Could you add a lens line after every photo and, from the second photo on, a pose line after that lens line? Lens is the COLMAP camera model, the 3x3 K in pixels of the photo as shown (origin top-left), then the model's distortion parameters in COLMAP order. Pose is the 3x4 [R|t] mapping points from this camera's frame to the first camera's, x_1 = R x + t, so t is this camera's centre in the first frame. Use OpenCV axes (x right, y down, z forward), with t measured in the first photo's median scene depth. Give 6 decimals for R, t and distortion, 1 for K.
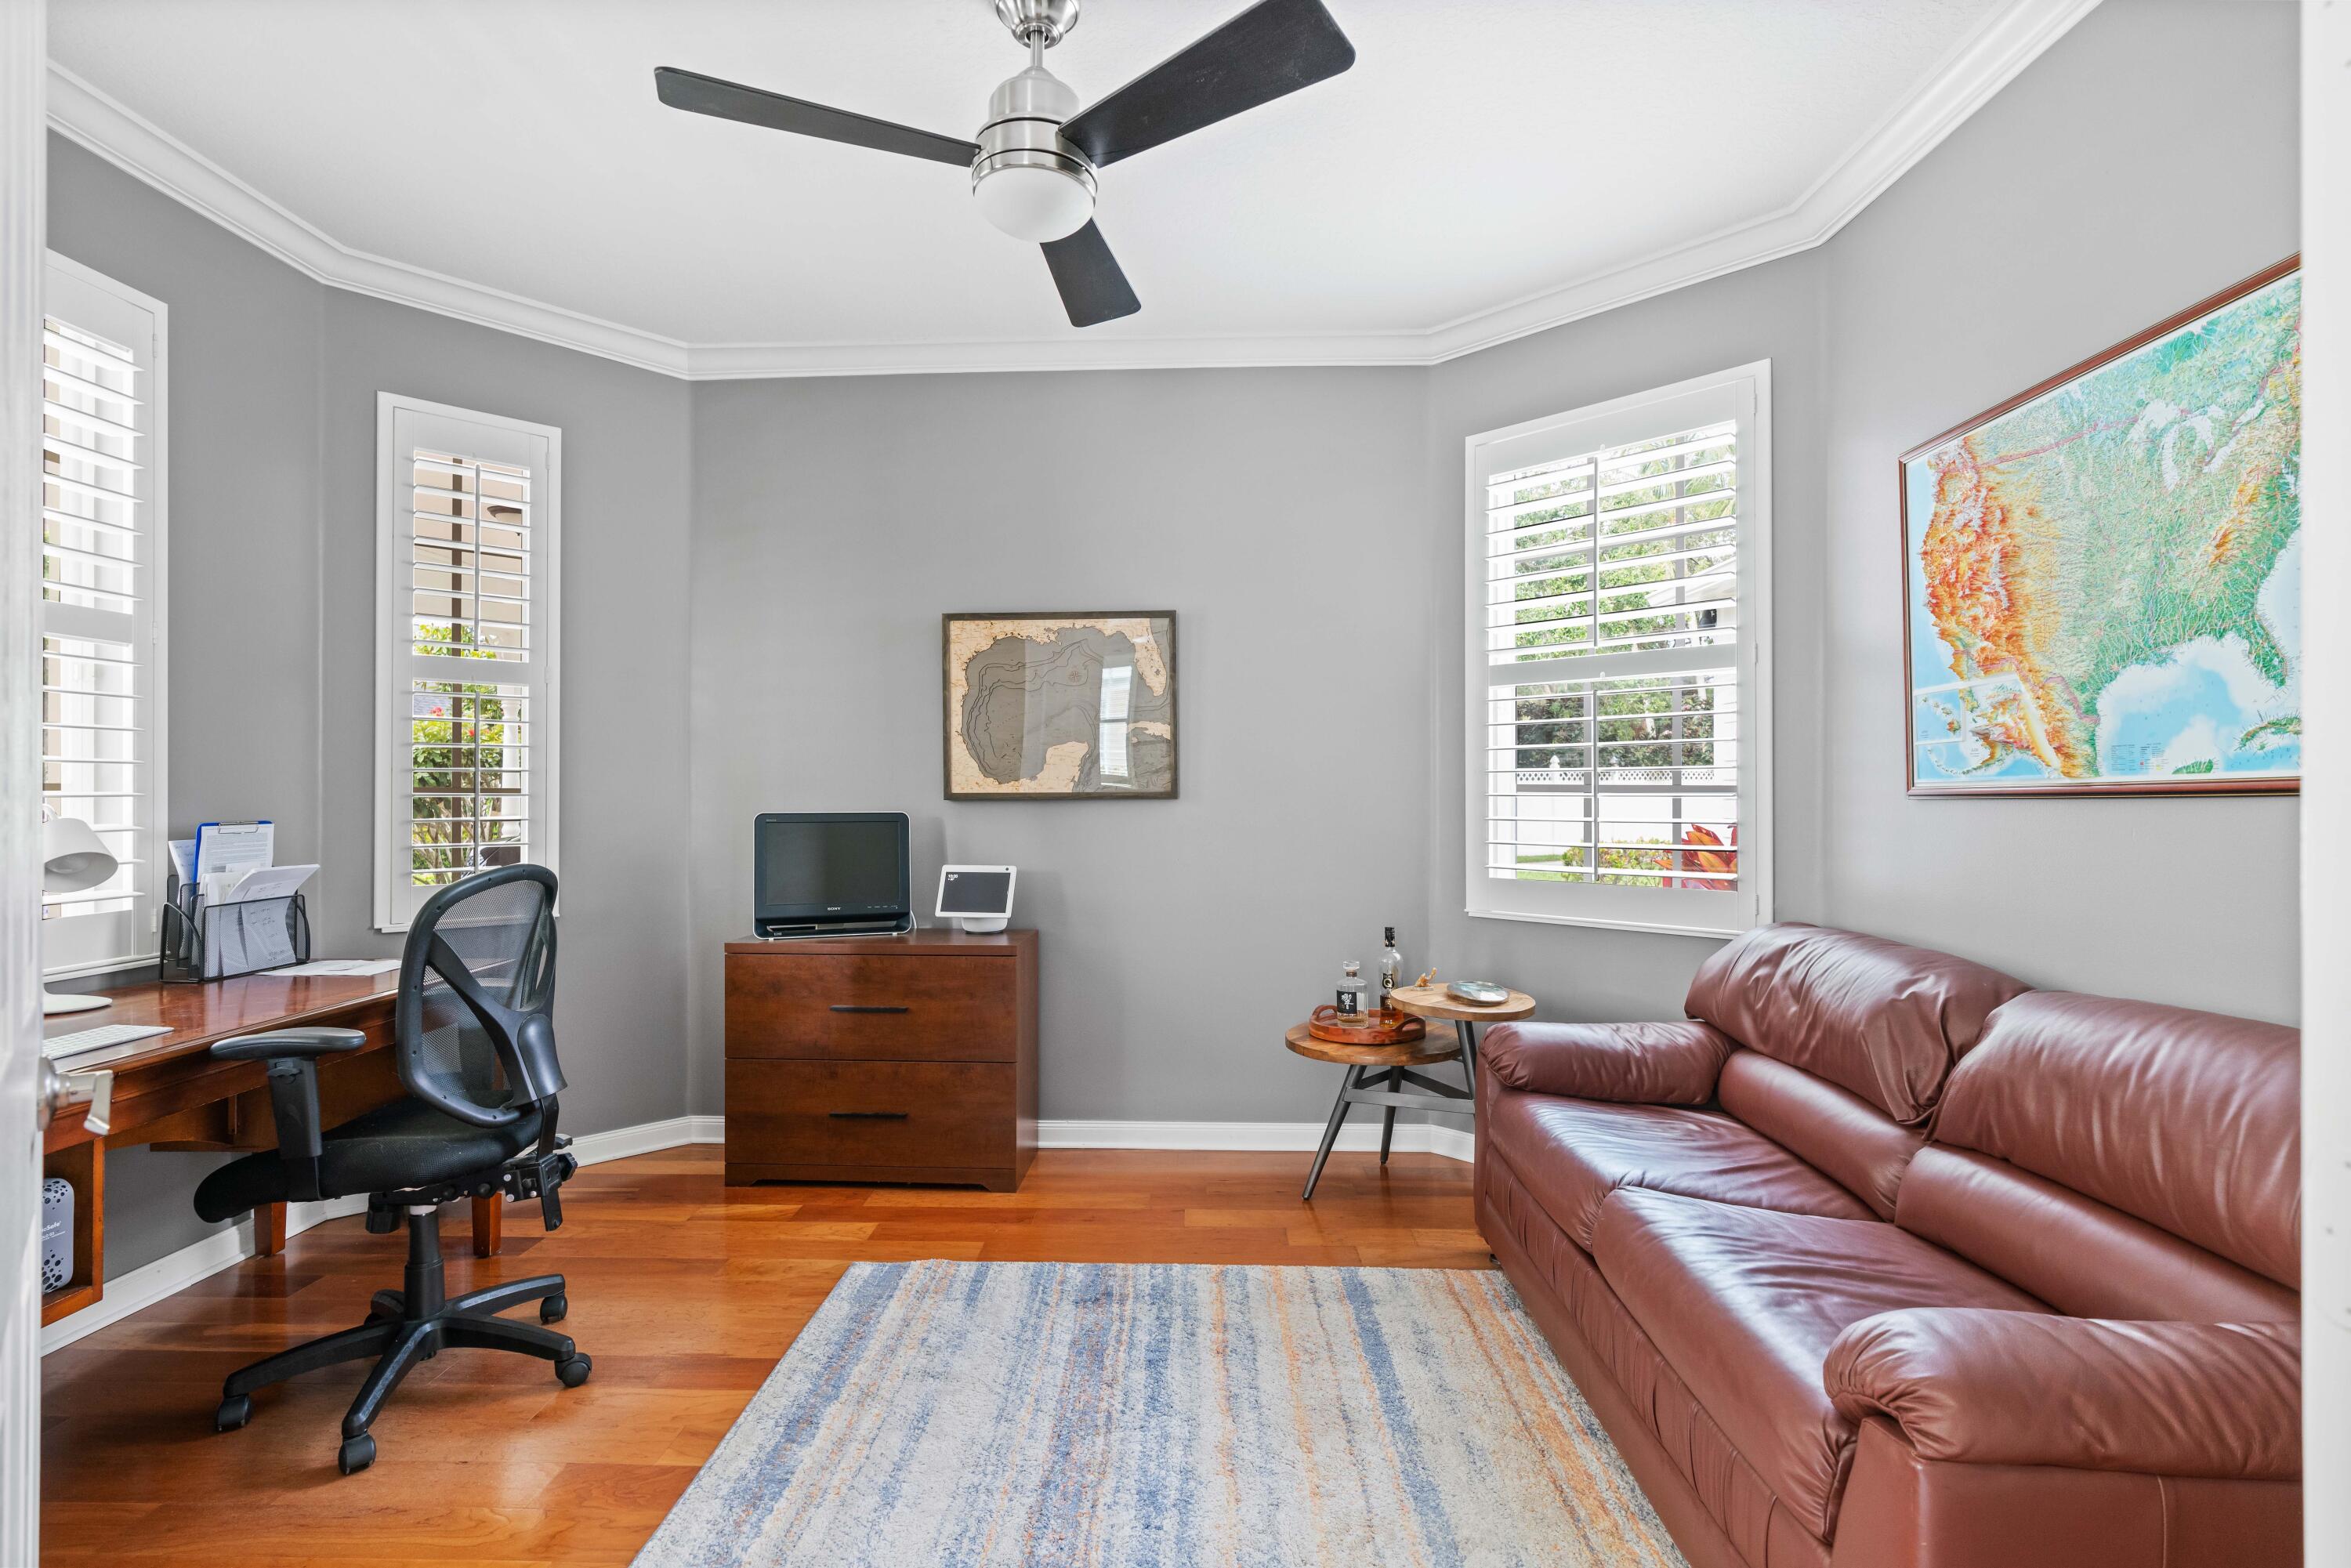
lens RADIAL K [[1110.3, 0, 1162.4], [0, 1110.3, 794.4], [0, 0, 1]] dist [-0.013576, 0.006789]
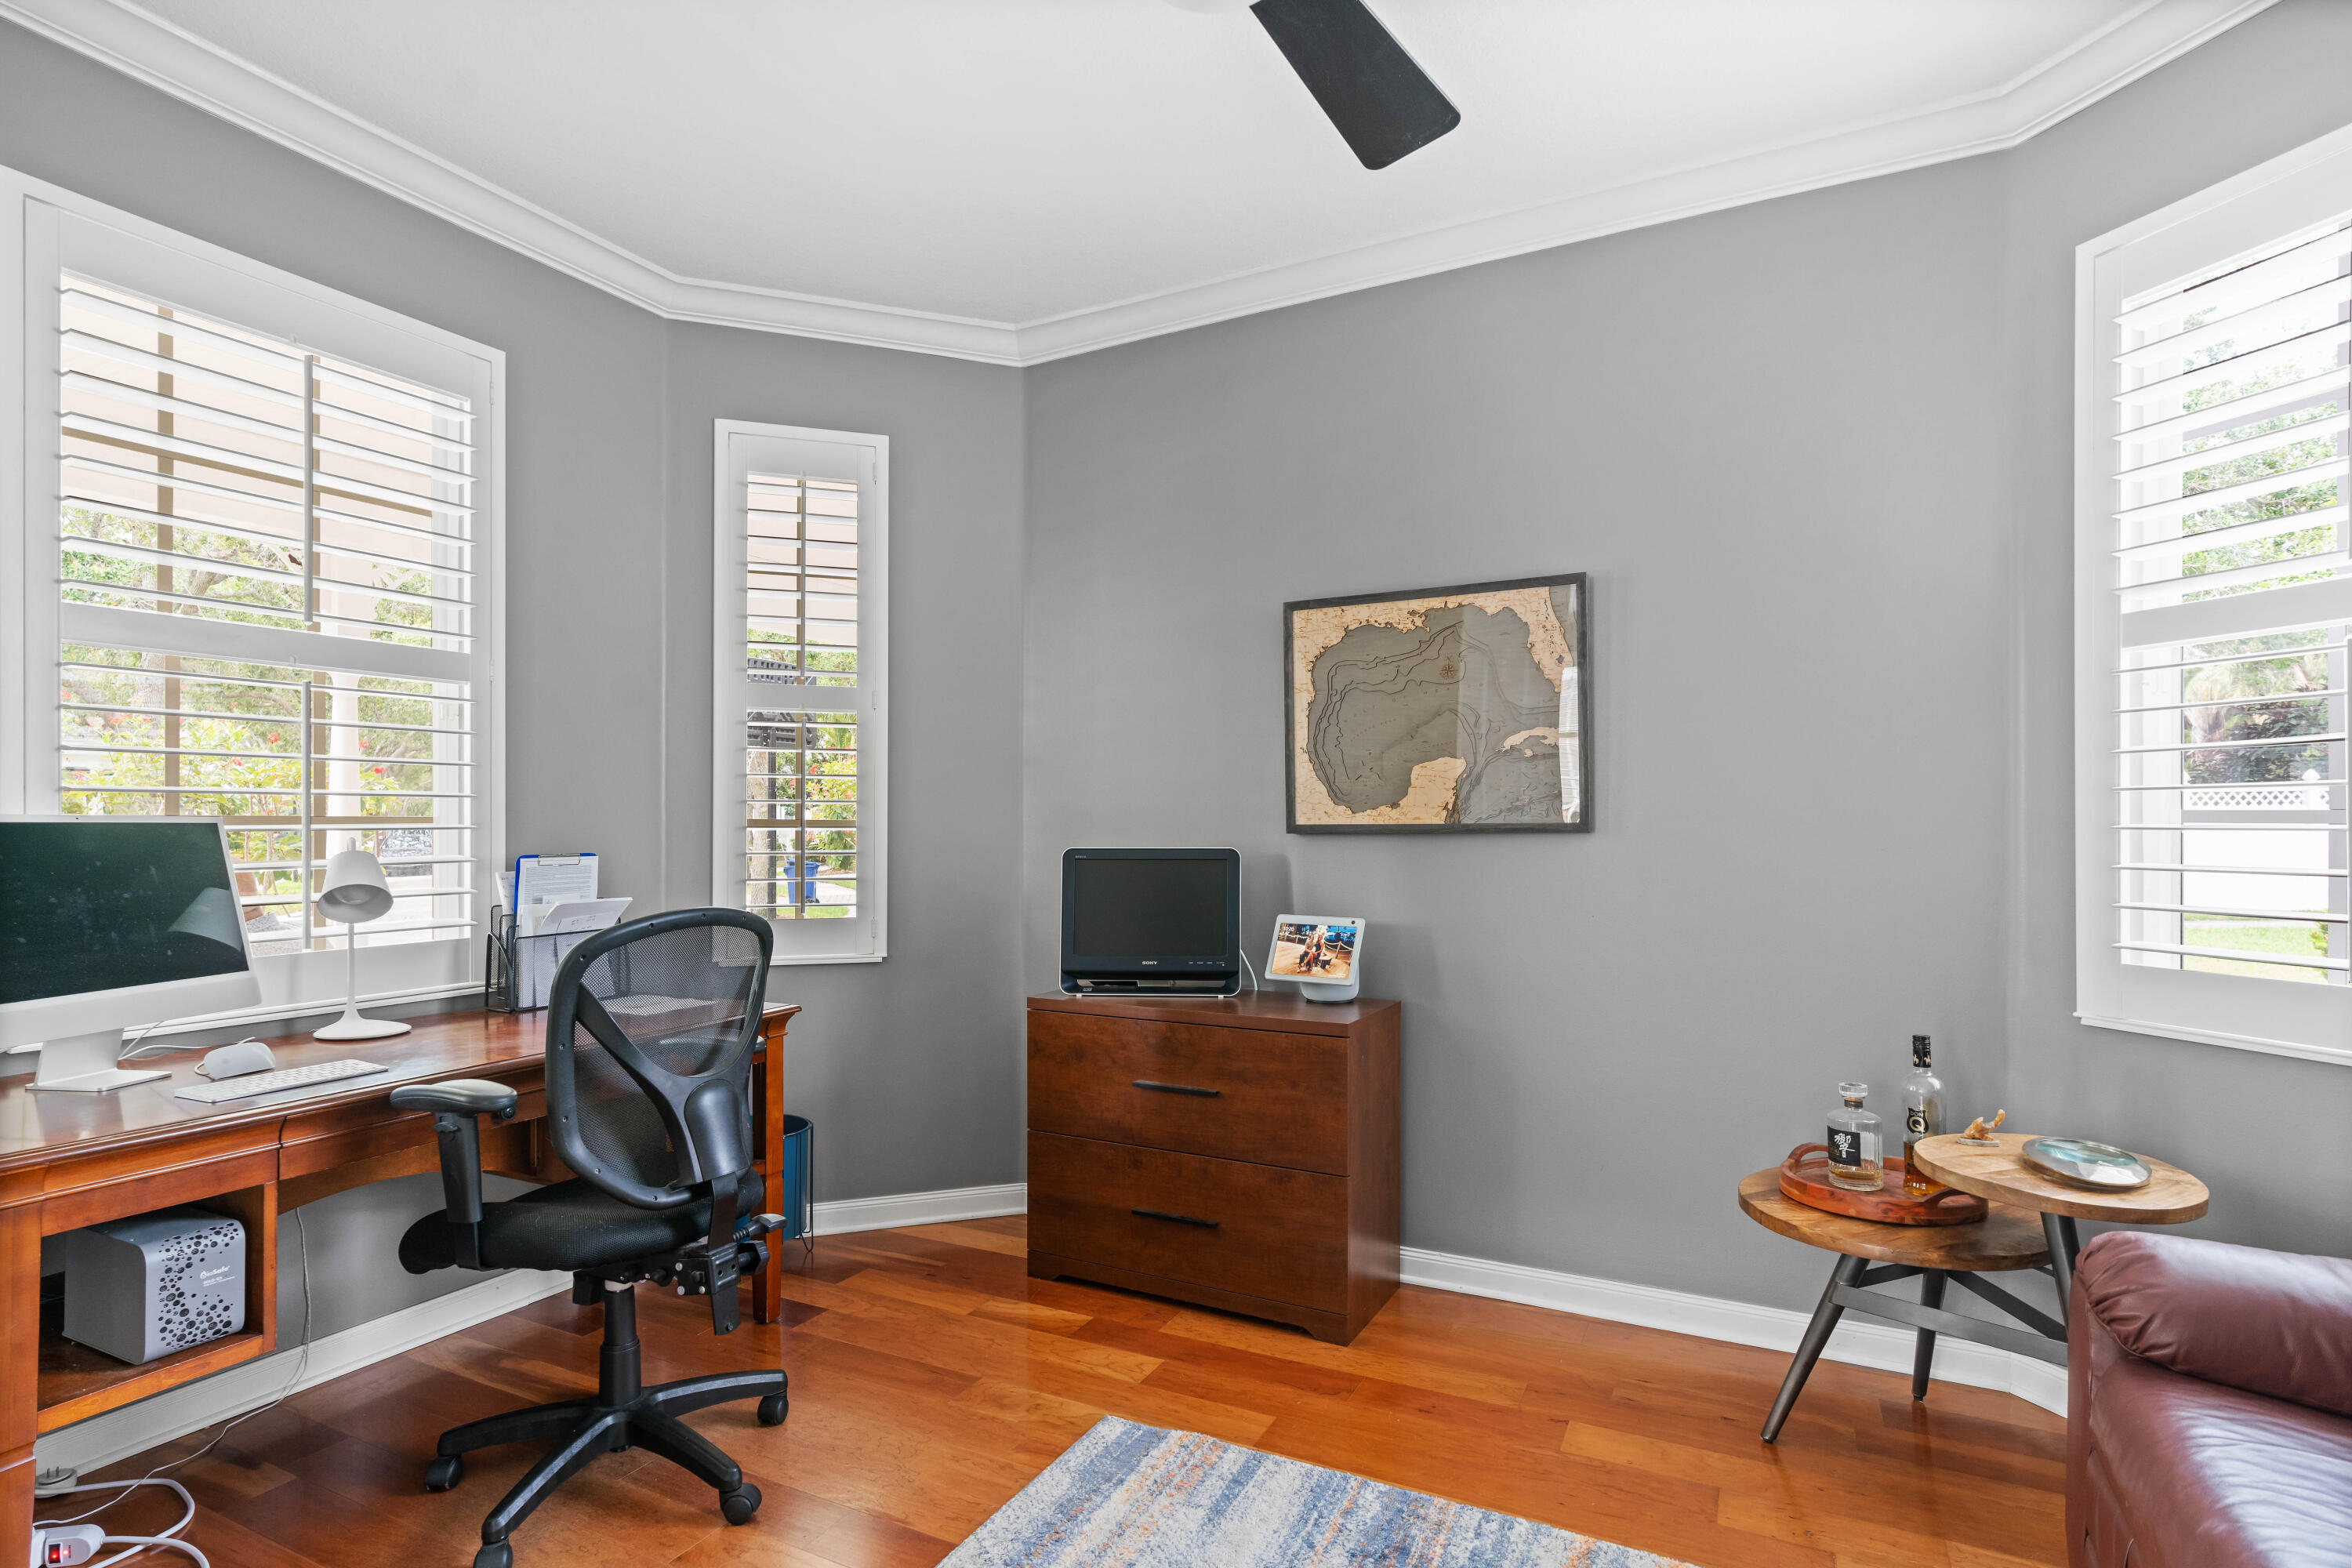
lens RADIAL K [[1175.9, 0, 1165.0], [0, 1175.9, 828.3], [0, 0, 1]] dist [-0.009270, 0.005625]
pose [[0.907624, 0.000211, -0.419784, 0.095789], [0.000246, 0.999999, 0.001034, 0.000437], [0.419784, -0.001042, 0.907623, 0.215157]]
